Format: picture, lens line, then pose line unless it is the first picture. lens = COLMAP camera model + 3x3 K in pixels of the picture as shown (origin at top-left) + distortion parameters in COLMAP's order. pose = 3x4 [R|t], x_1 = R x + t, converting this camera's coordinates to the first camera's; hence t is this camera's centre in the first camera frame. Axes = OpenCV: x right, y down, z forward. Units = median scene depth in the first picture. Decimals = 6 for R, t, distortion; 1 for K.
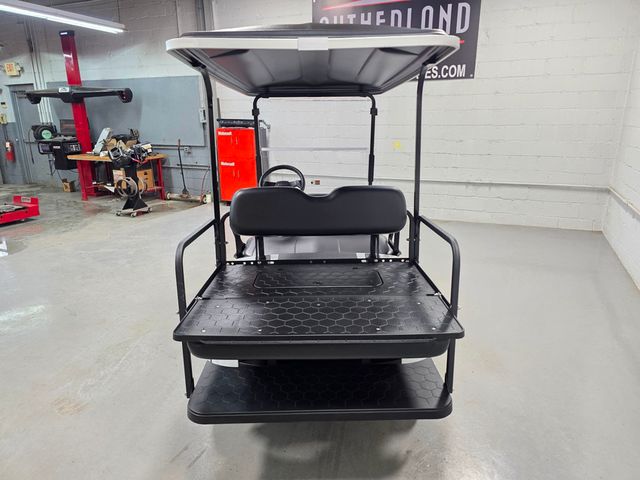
lens RADIAL K [[427.1, 0, 319.5], [0, 427.1, 238.8], [0, 0, 1]] dist [0.057196, -0.050279]
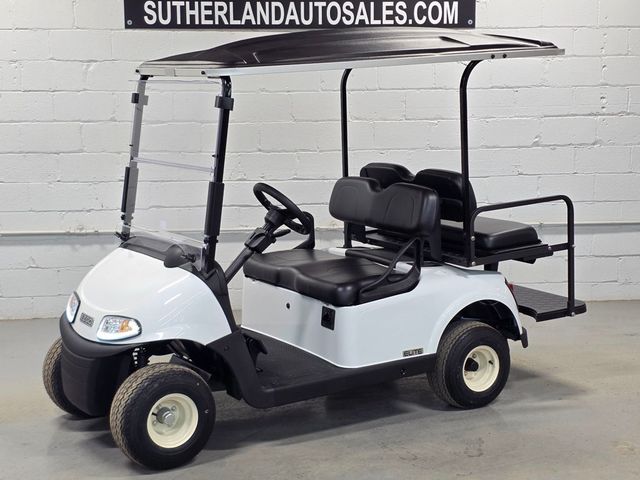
lens RADIAL K [[1130.9, 0, 314.9], [0, 1130.9, 240.1], [0, 0, 1]] dist [0.223433, 0.000000]
pose [[-0.515029, -0.114610, 0.849476, -0.782805], [0.248684, 0.928418, 0.276035, -0.271933], [-0.820306, 0.353417, -0.449661, 0.872735]]
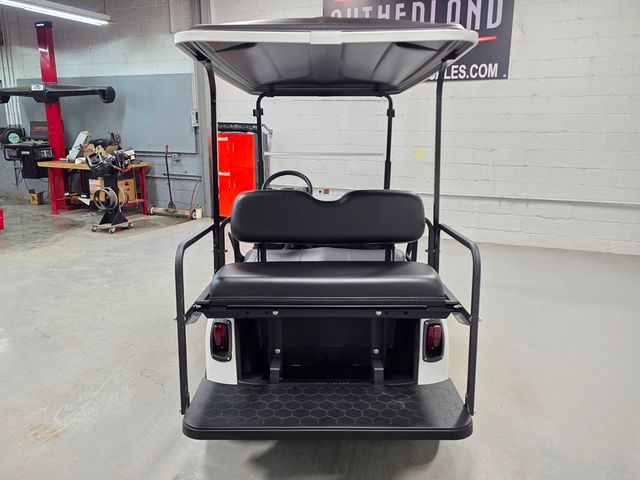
lens RADIAL K [[515.0, 0, 320.2], [0, 515.0, 238.5], [0, 0, 1]] dist [0.057613, -0.065370]
pose [[0.999804, 0.014663, -0.013282, -0.001237], [-0.015411, 0.998193, -0.058079, 0.015815], [0.012406, 0.058273, 0.998224, -0.032711]]
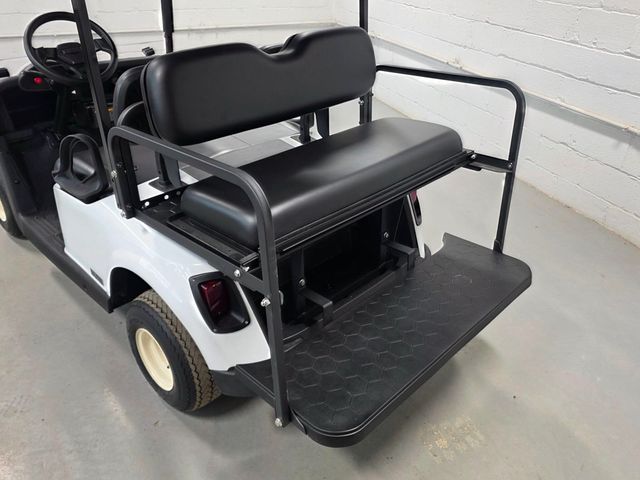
lens RADIAL K [[515.0, 0, 322.0], [0, 515.0, 237.5], [0, 0, 1]] dist [0.057613, -0.065370]
pose [[0.709645, -0.337563, 0.618429, -0.179539], [0.179496, 0.935410, 0.304613, -0.024280], [-0.681311, -0.105162, 0.724401, 0.135540]]
